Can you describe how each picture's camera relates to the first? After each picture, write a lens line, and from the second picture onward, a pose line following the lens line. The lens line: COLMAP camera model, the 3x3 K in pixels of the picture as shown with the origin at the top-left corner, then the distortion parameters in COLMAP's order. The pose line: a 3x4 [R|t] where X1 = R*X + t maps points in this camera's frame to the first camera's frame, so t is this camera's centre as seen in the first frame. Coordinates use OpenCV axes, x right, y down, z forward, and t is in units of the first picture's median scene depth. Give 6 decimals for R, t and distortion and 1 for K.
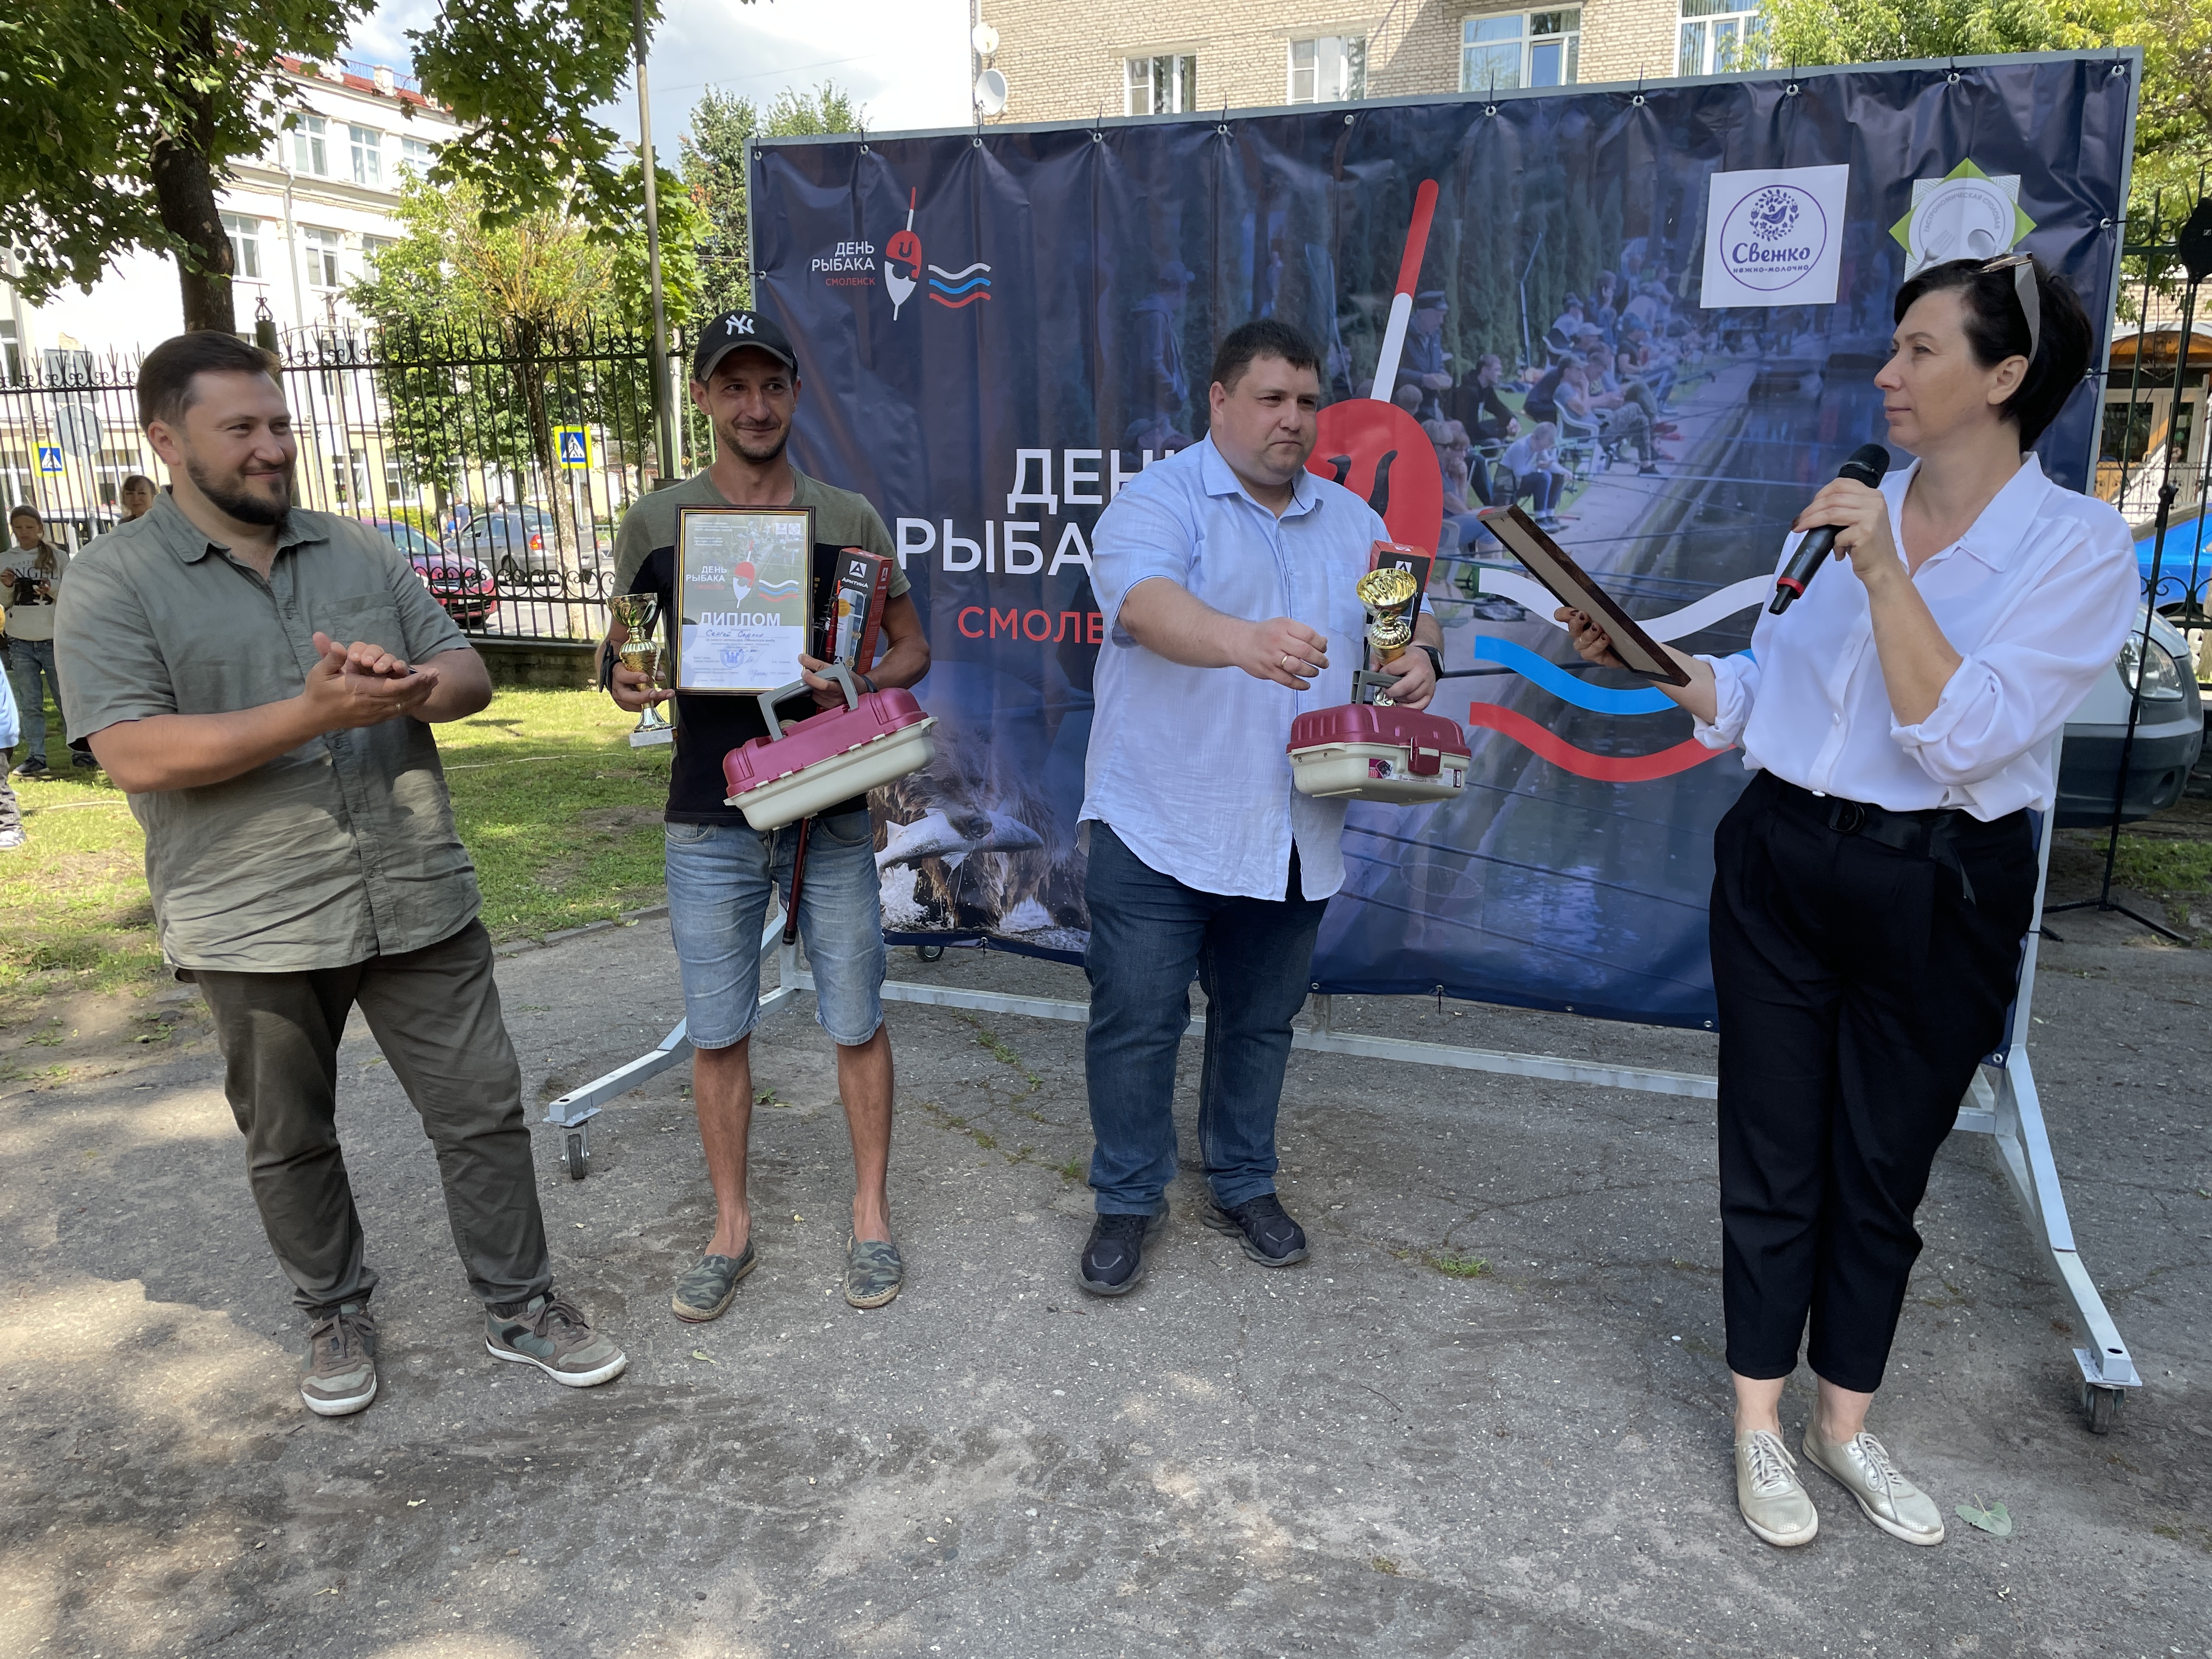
lens RADIAL K [[1661.7, 0, 1112.5], [0, 1661.7, 832.4], [0, 0, 1]] dist [0.088714, -0.117346]
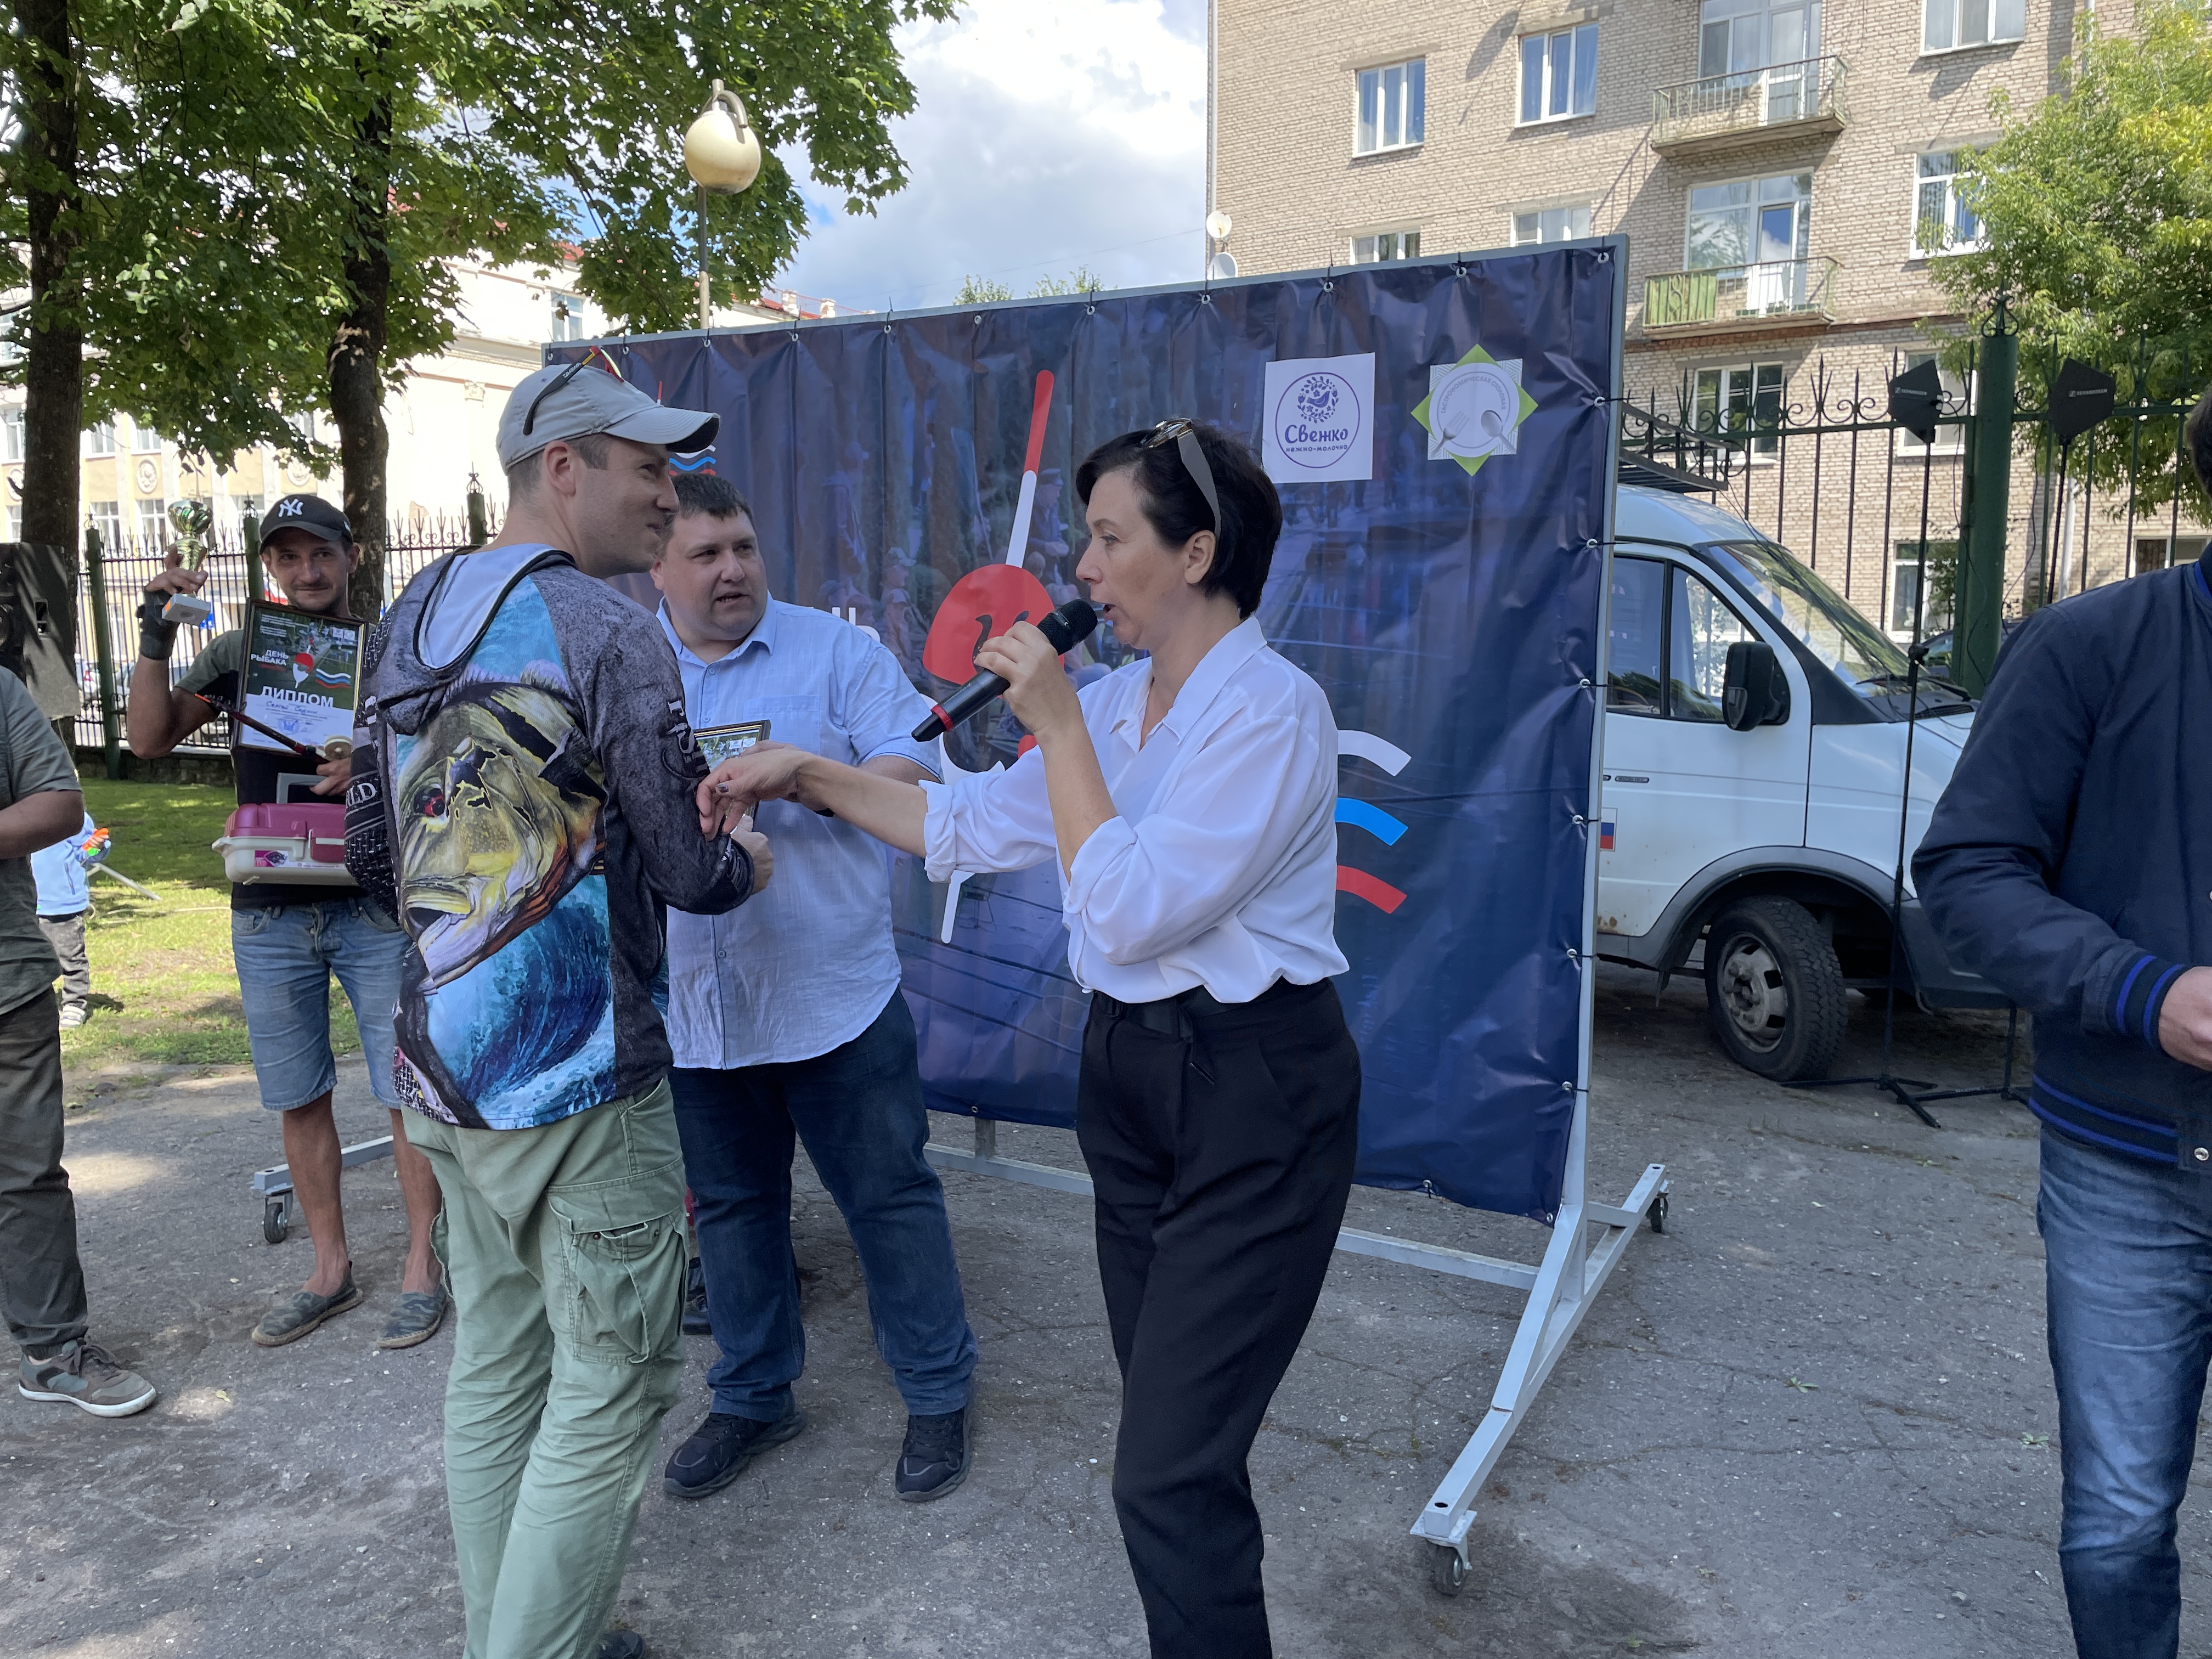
lens RADIAL K [[1661.7, 0, 1086.8], [0, 1661.7, 817.6], [0, 0, 1]] dist [0.088714, -0.117346]
pose [[0.983242, 0.028513, -0.180063, 0.419804], [-0.046222, 0.994411, -0.094928, 0.006031], [0.176350, 0.101660, 0.979064, -0.037882]]
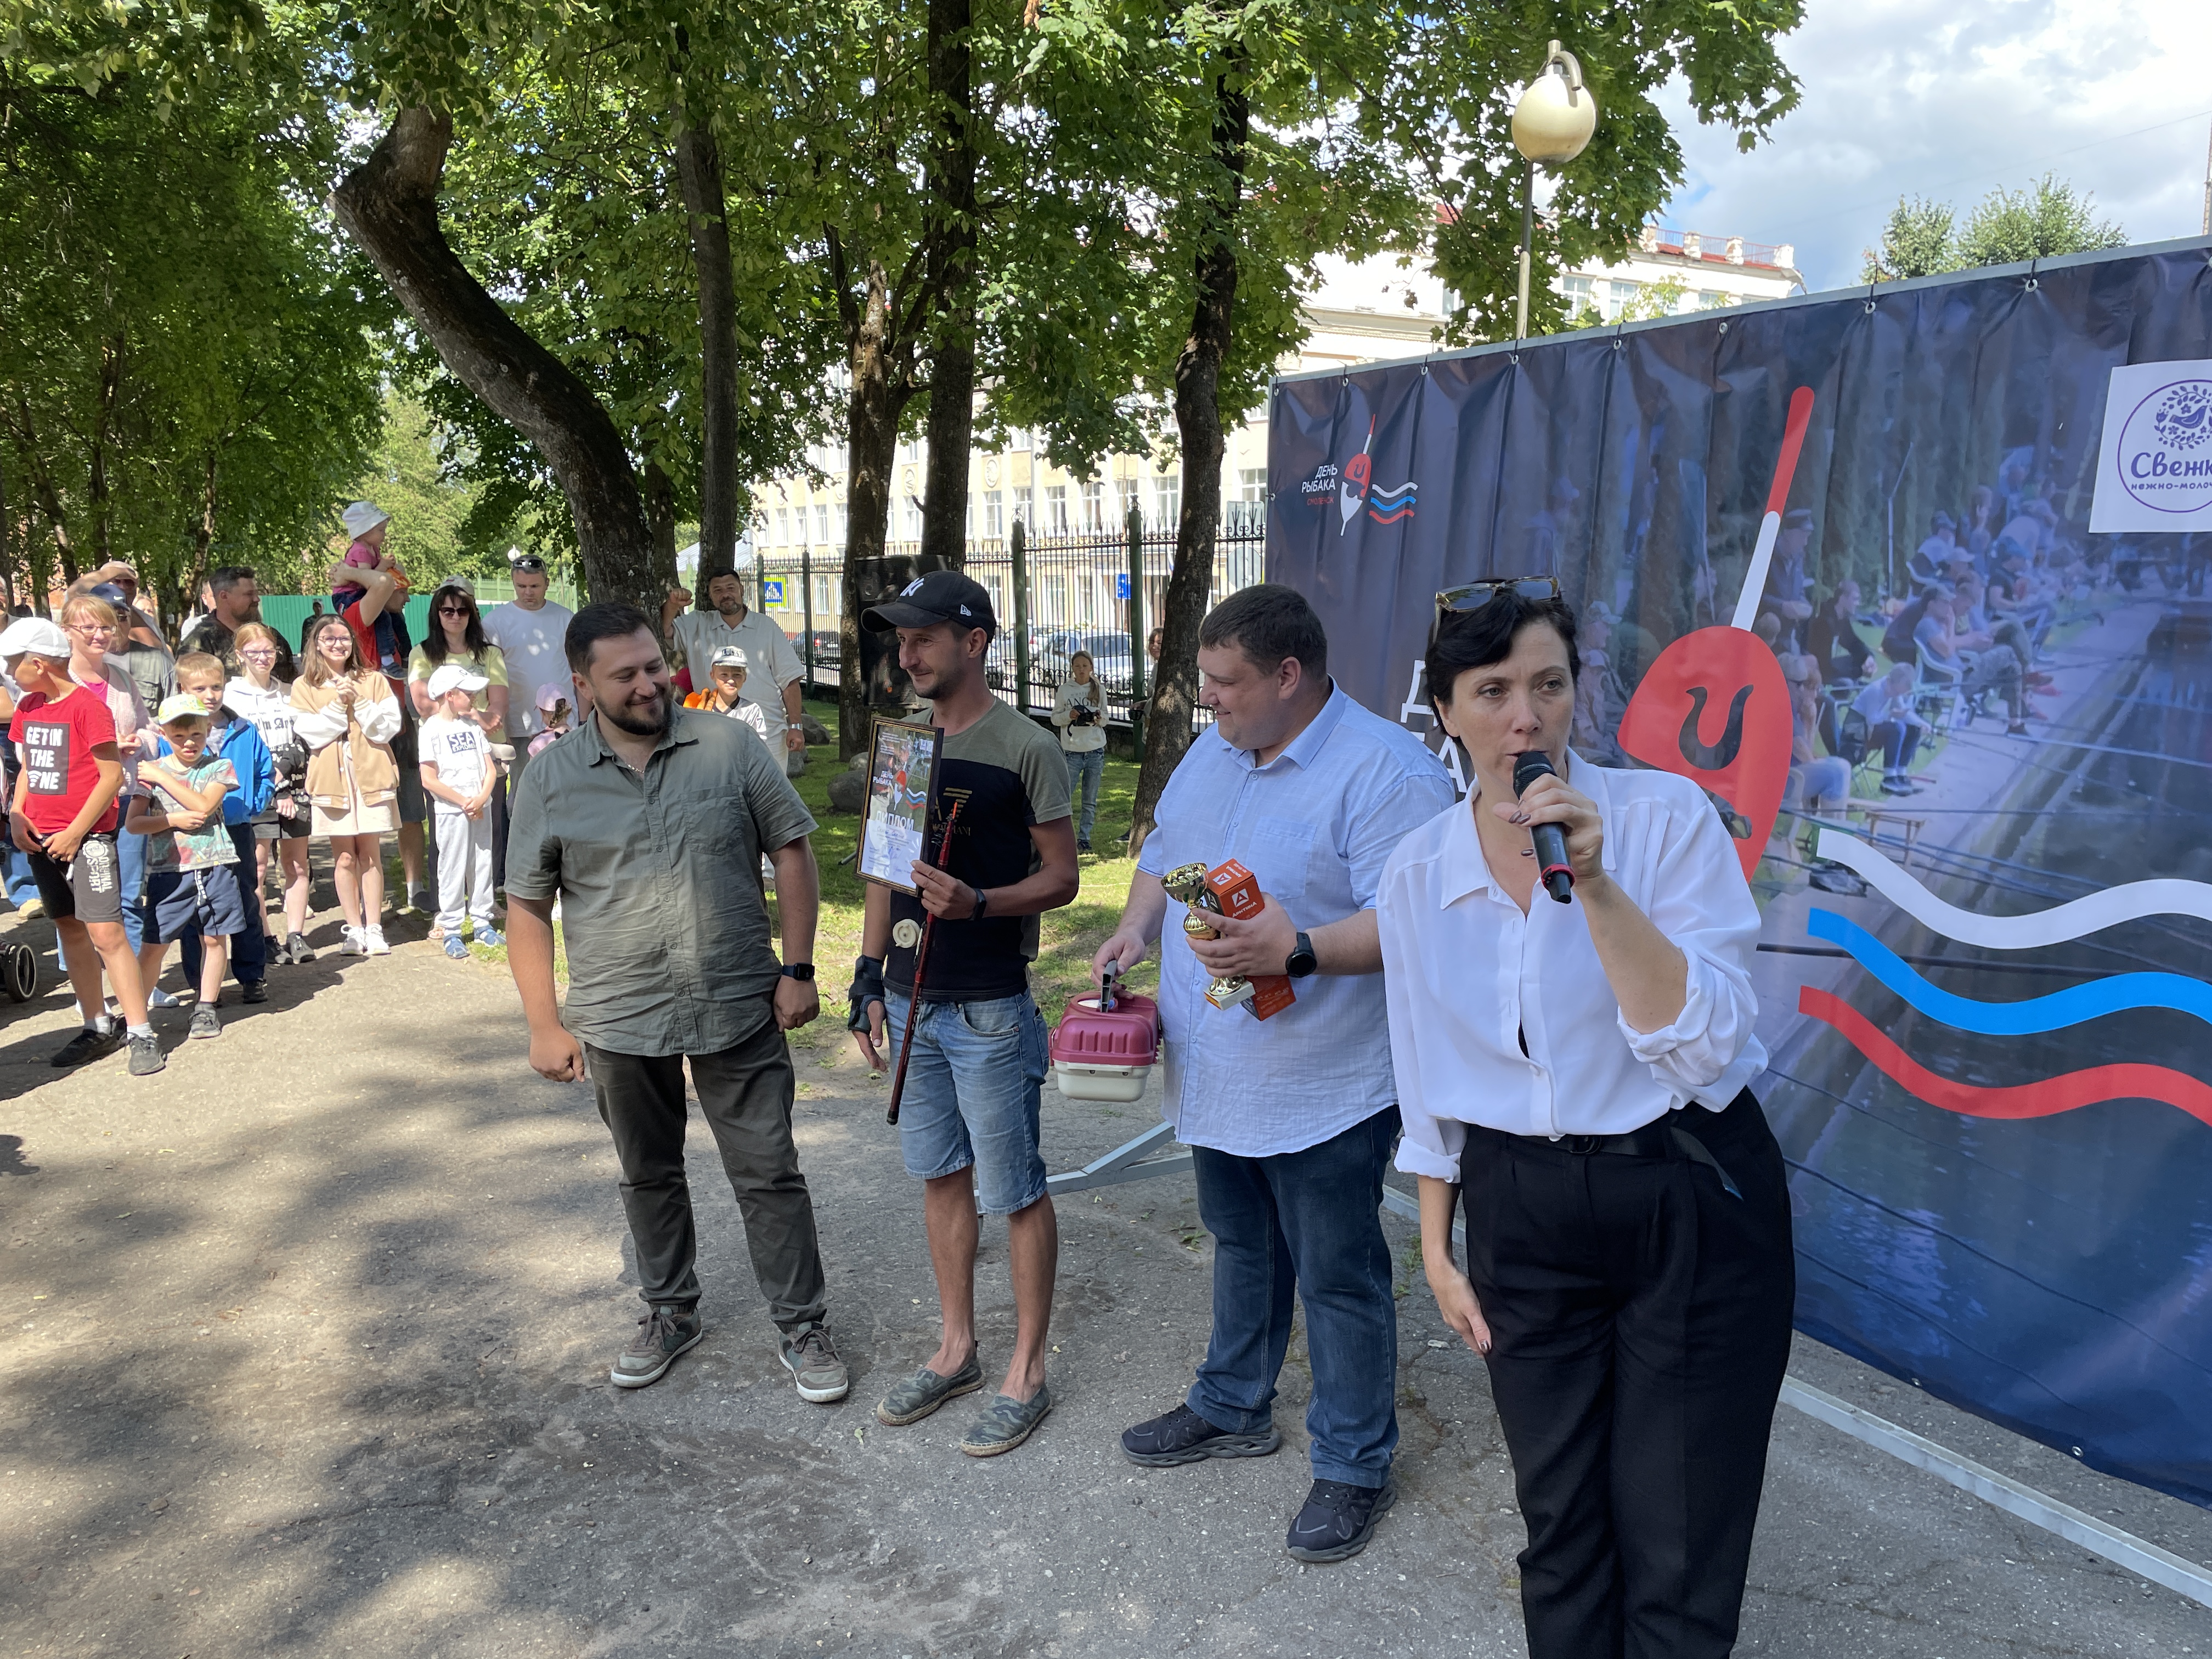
lens RADIAL K [[1661.7, 0, 1132.1], [0, 1661.7, 846.4], [0, 0, 1]] dist [0.088714, -0.117346]
pose [[0.784464, 0.103291, -0.611512, 0.477911], [-0.137684, 0.990432, -0.009331, -0.094369], [0.604697, 0.091515, 0.791180, 0.116744]]
